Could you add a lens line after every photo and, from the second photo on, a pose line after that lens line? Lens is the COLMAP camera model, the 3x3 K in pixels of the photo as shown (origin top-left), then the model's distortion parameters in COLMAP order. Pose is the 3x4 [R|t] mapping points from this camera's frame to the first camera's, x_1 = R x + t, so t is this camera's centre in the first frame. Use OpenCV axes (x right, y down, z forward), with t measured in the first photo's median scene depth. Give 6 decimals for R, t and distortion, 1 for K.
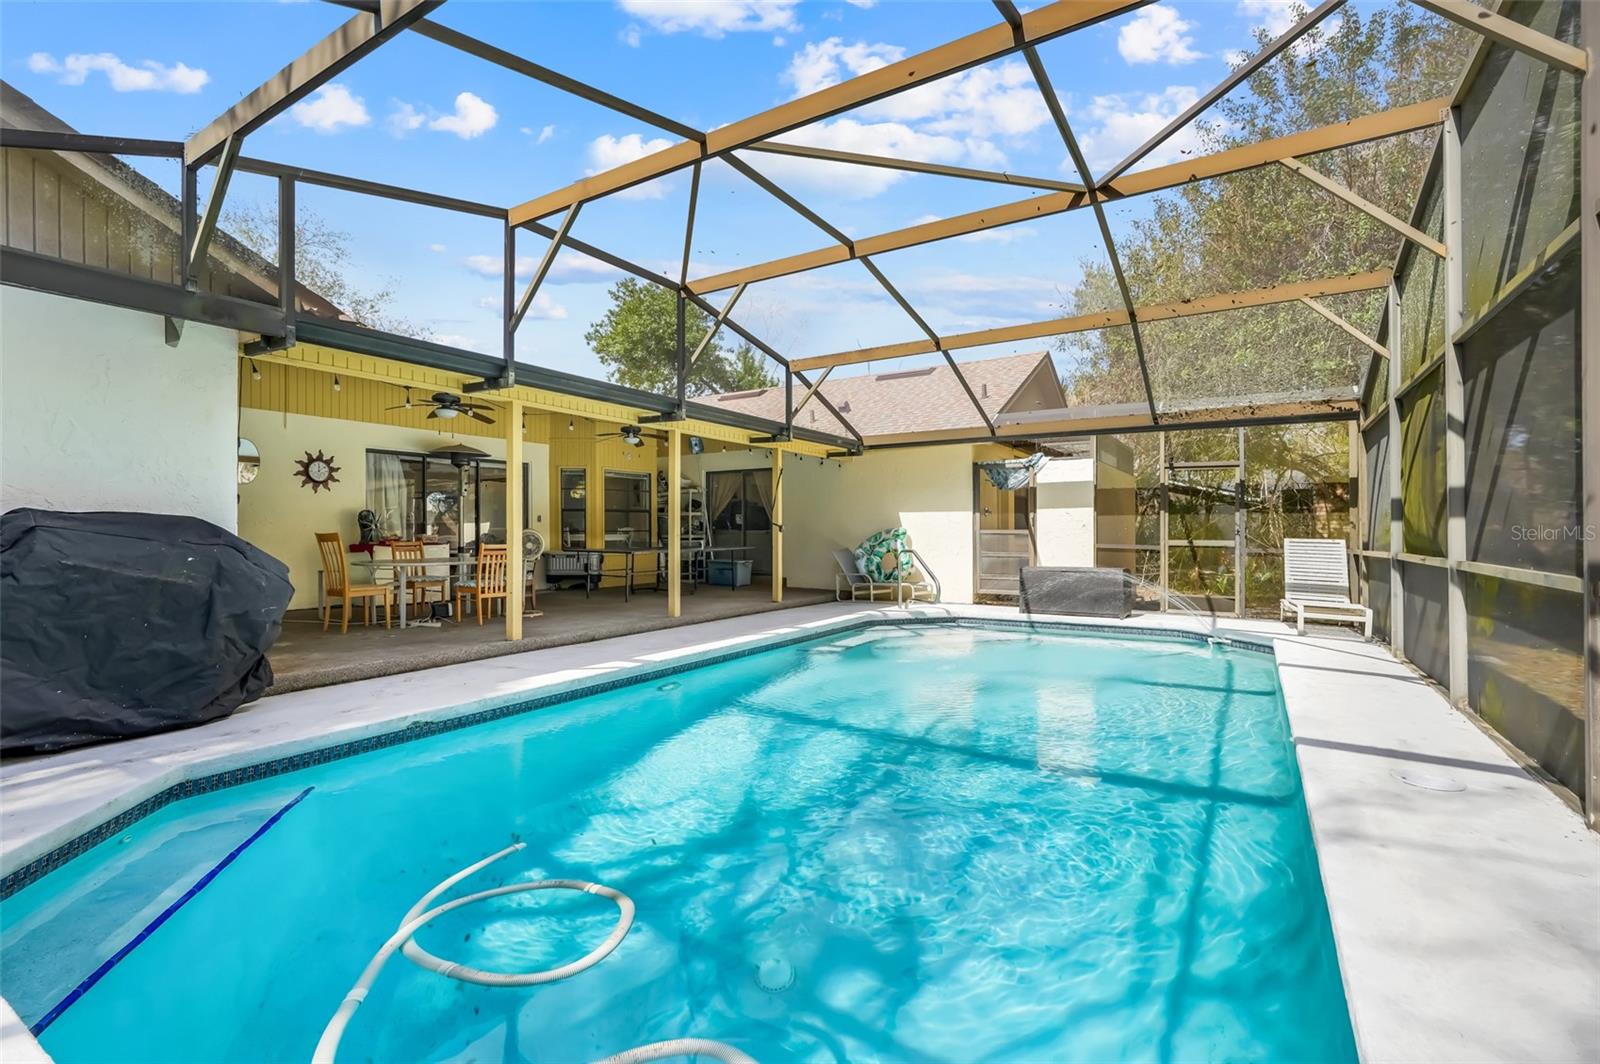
lens RADIAL K [[718.6, 0, 801.5], [0, 718.6, 522.6], [0, 0, 1]] dist [-0.000795, -0.000124]
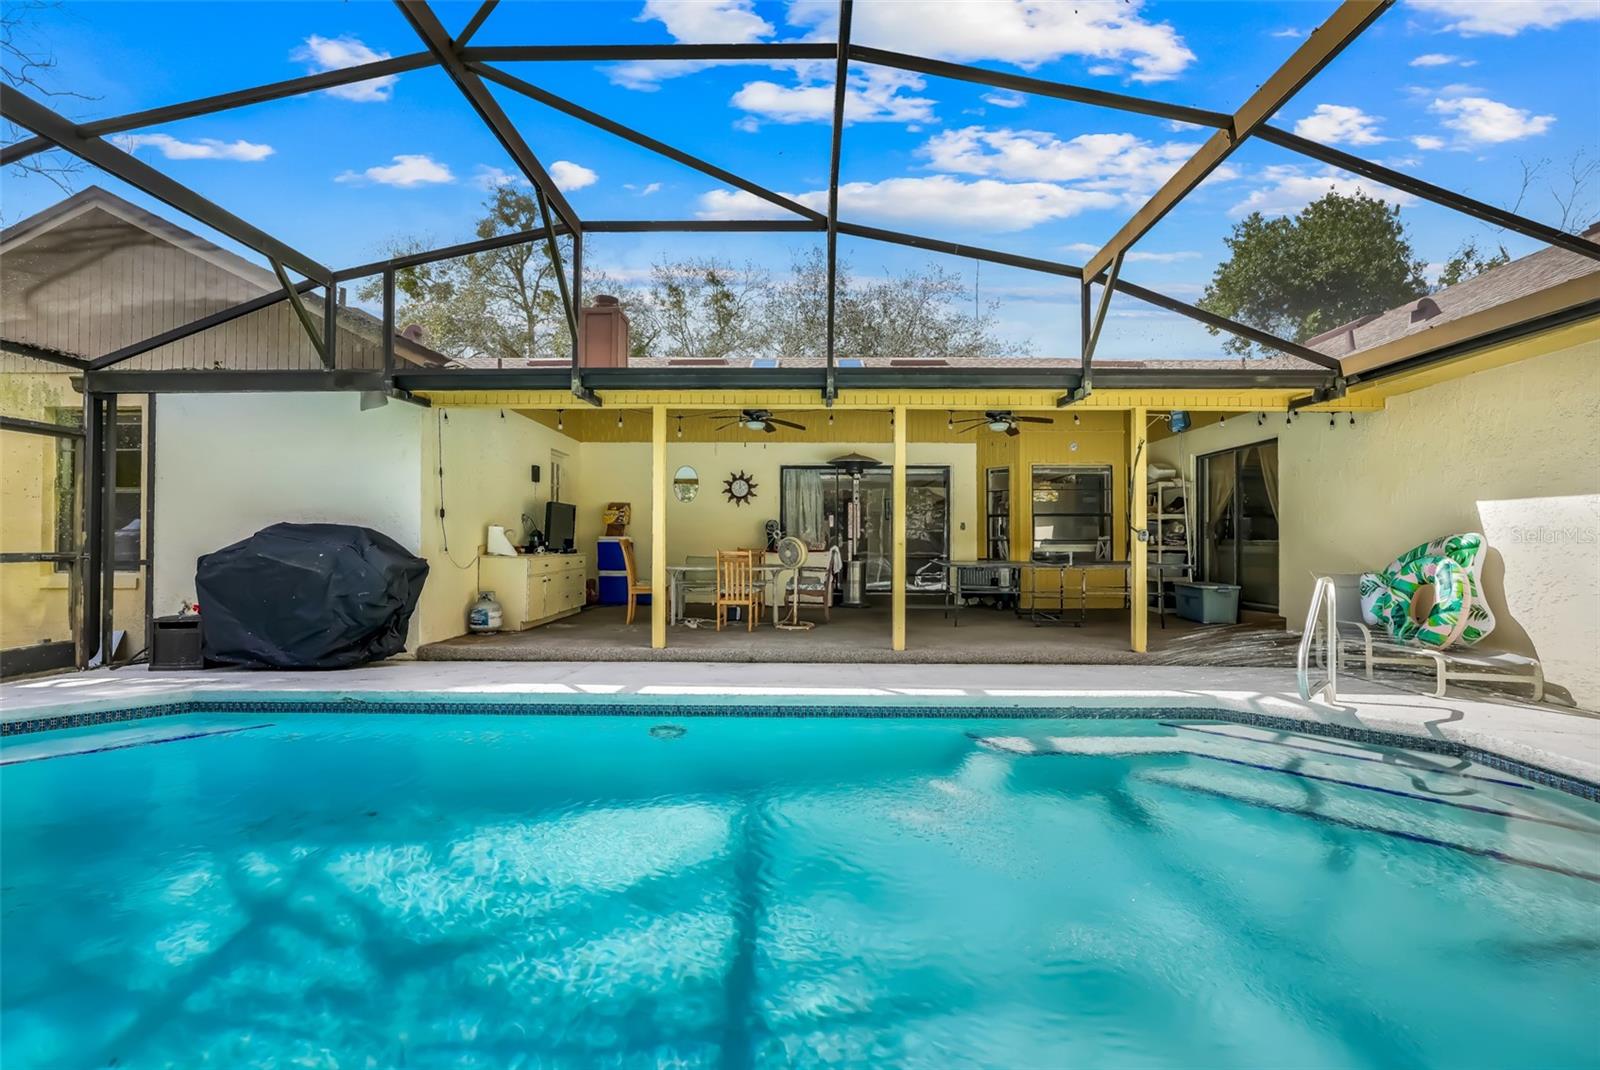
lens RADIAL K [[708.4, 0, 800.0], [0, 708.4, 535.0], [0, 0, 1]] dist [0.000129, -0.000002]
pose [[0.523602, -0.003646, -0.851955, 0.376621], [0.004514, 0.999989, -0.001506, 0.007930], [0.851951, -0.003057, 0.523613, 0.465870]]
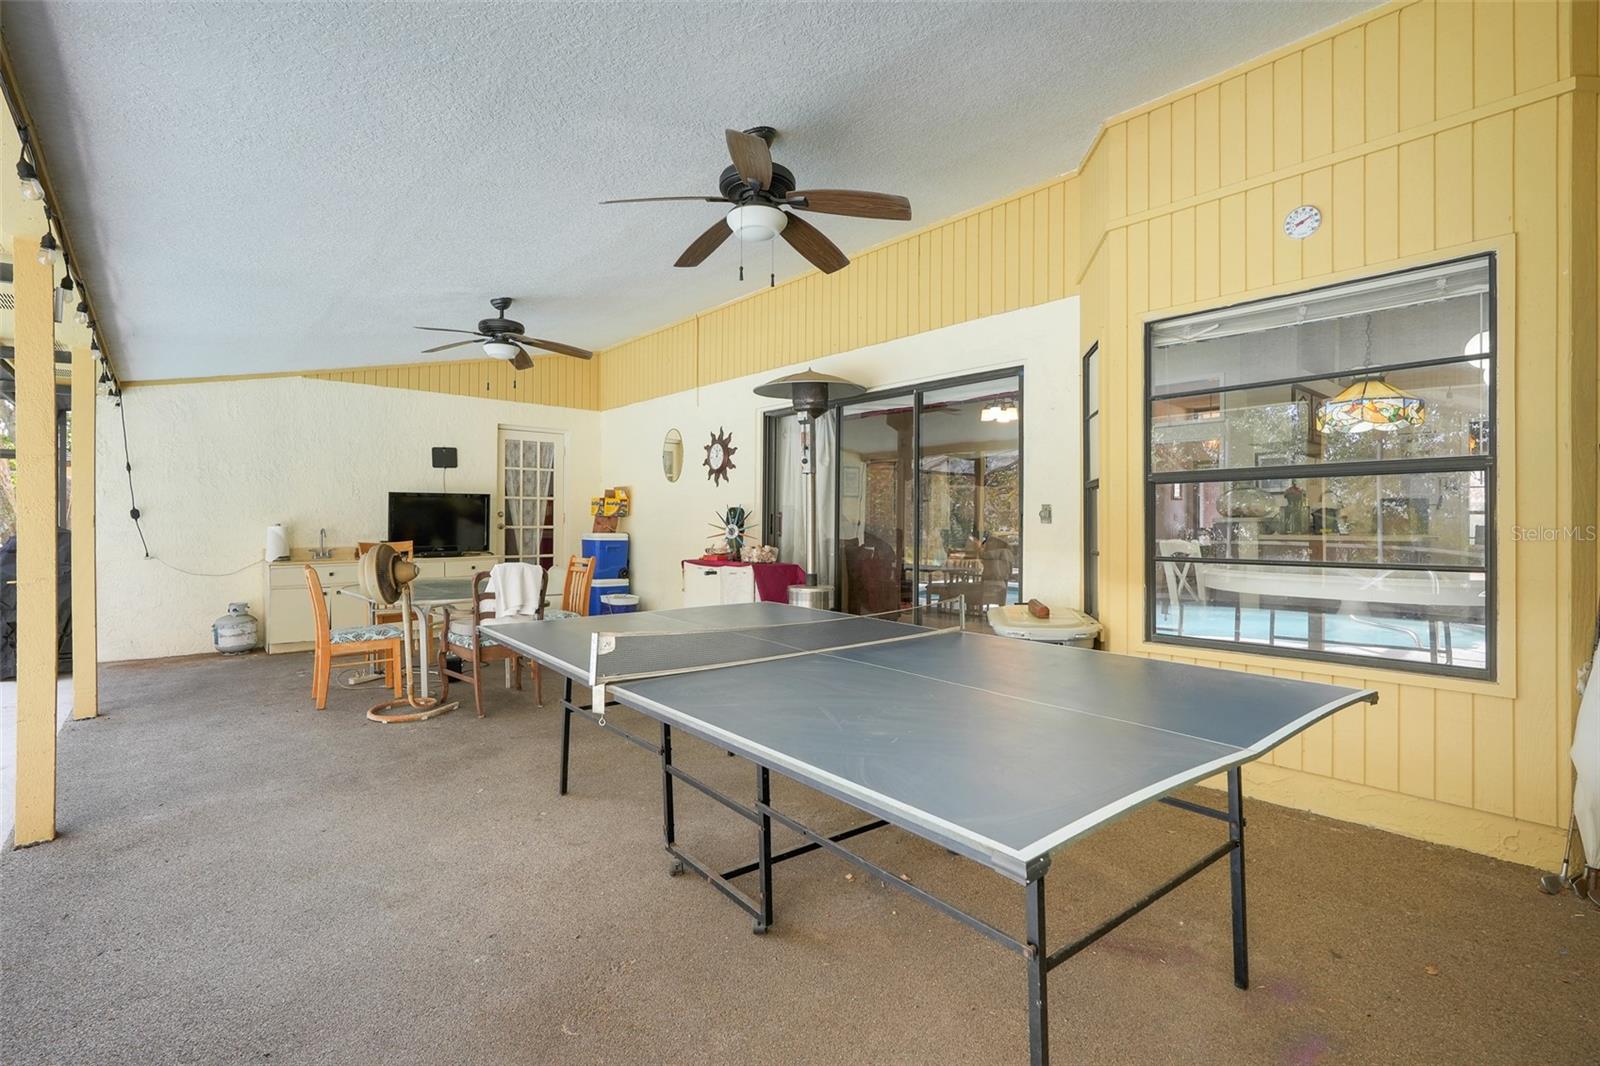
lens RADIAL K [[718.6, 0, 801.5], [0, 718.6, 523.6], [0, 0, 1]] dist [-0.000795, -0.000124]
pose [[-0.306079, 0.004303, -0.951997, 0.005039], [0.010175, 0.999947, 0.001248, -0.003052], [0.951952, -0.009305, -0.306106, 1.296542]]
